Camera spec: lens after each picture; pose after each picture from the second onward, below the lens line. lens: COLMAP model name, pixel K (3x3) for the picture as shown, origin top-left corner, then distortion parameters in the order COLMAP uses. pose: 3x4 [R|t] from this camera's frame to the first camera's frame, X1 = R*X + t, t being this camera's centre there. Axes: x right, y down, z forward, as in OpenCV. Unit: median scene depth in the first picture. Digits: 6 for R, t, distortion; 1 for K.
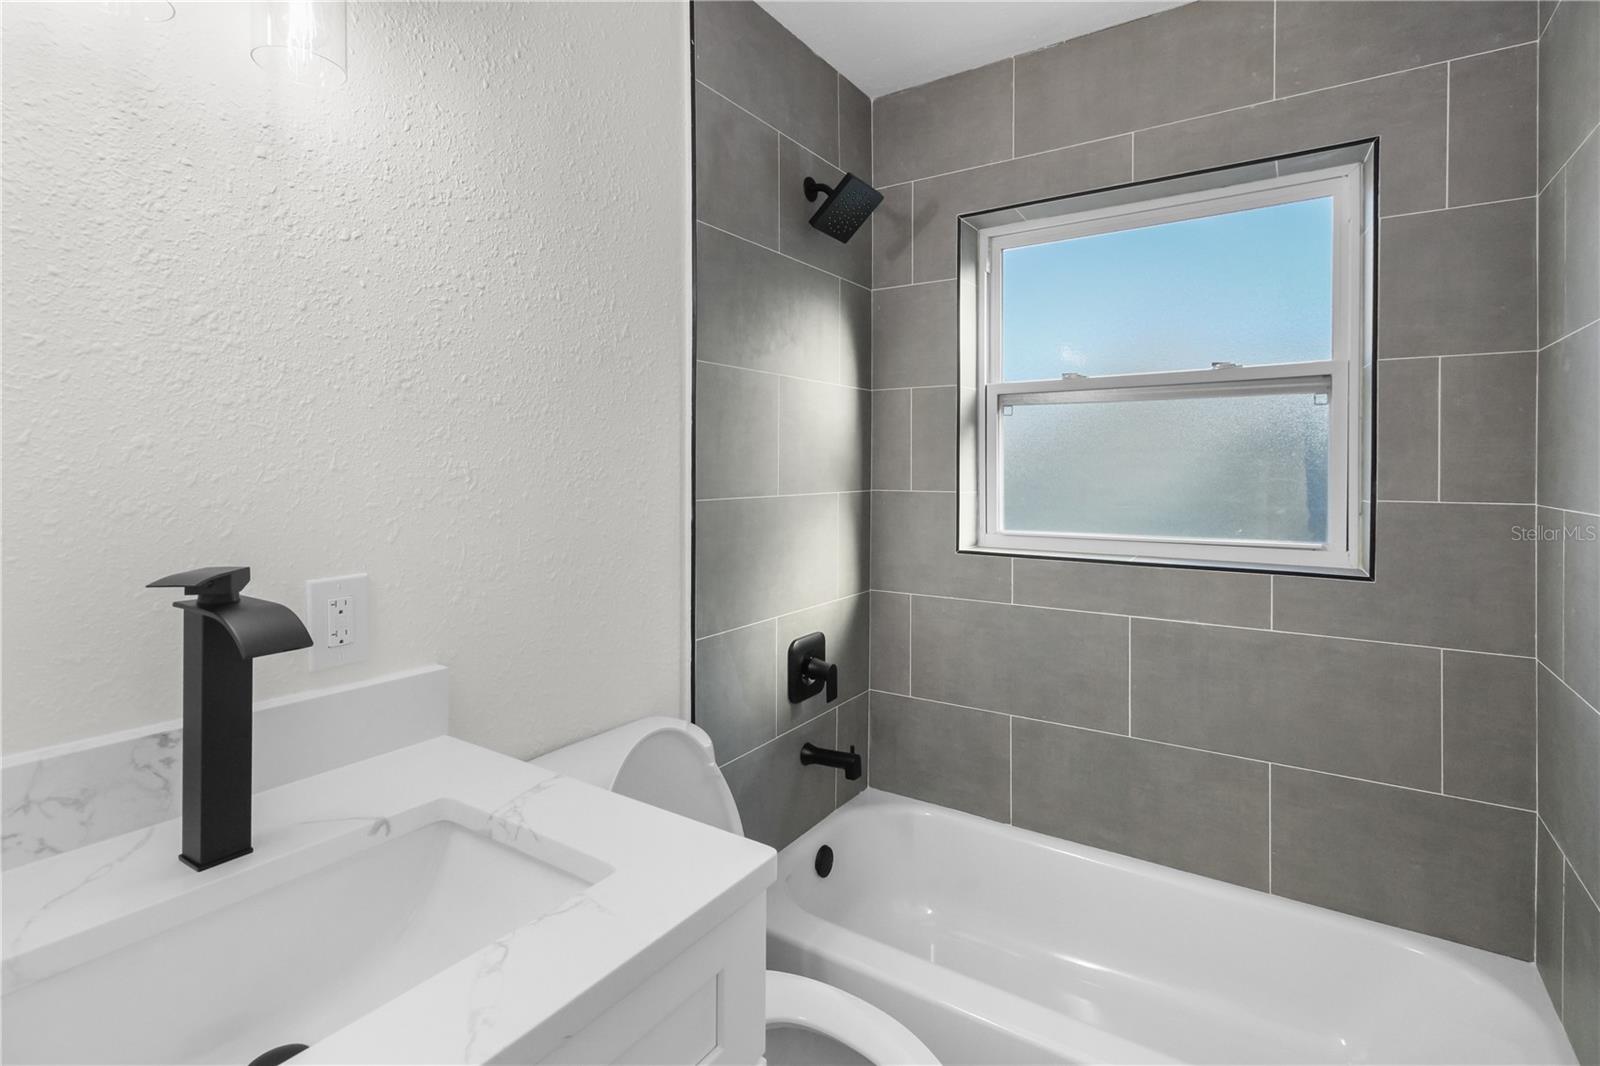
lens RADIAL K [[763.8, 0, 804.1], [0, 763.8, 469.1], [0, 0, 1]] dist [0.000107, 0.000163]
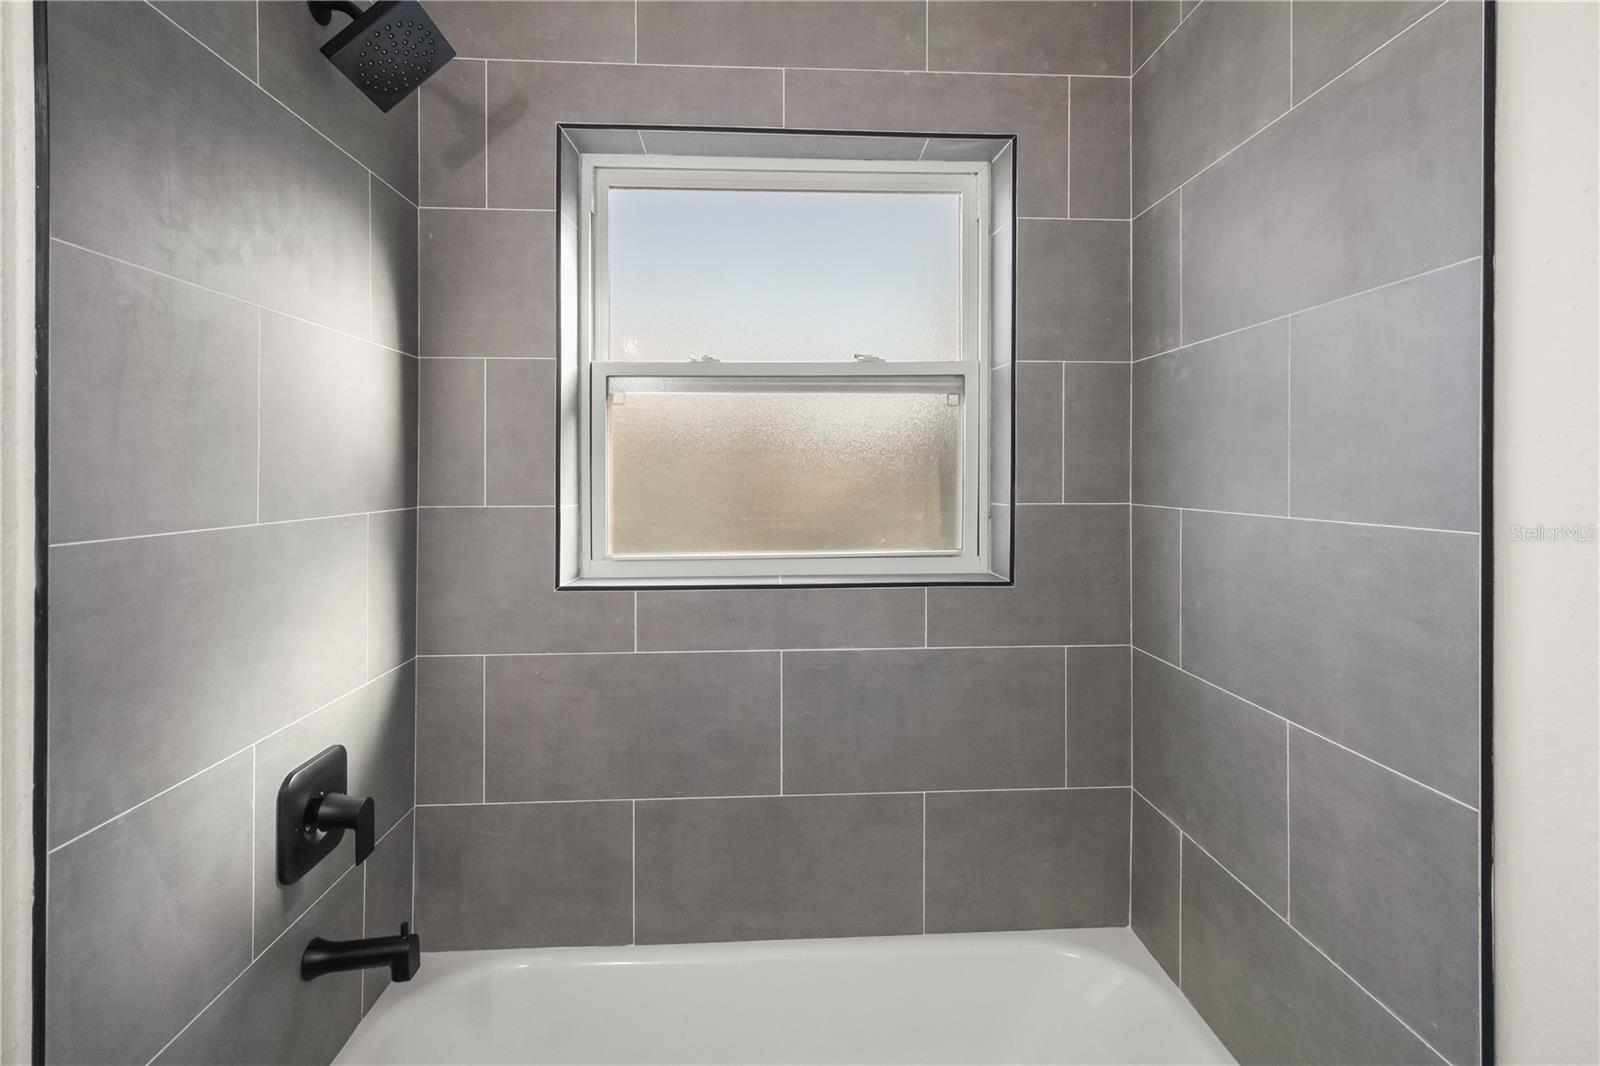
lens RADIAL K [[756.2, 0, 803.9], [0, 756.2, 471.0], [0, 0, 1]] dist [0.003626, 0.000632]
pose [[0.801433, -0.002953, 0.598078, -0.044960], [0.006276, 0.999974, -0.003472, 0.000477], [-0.598052, 0.006536, 0.801430, 0.319835]]
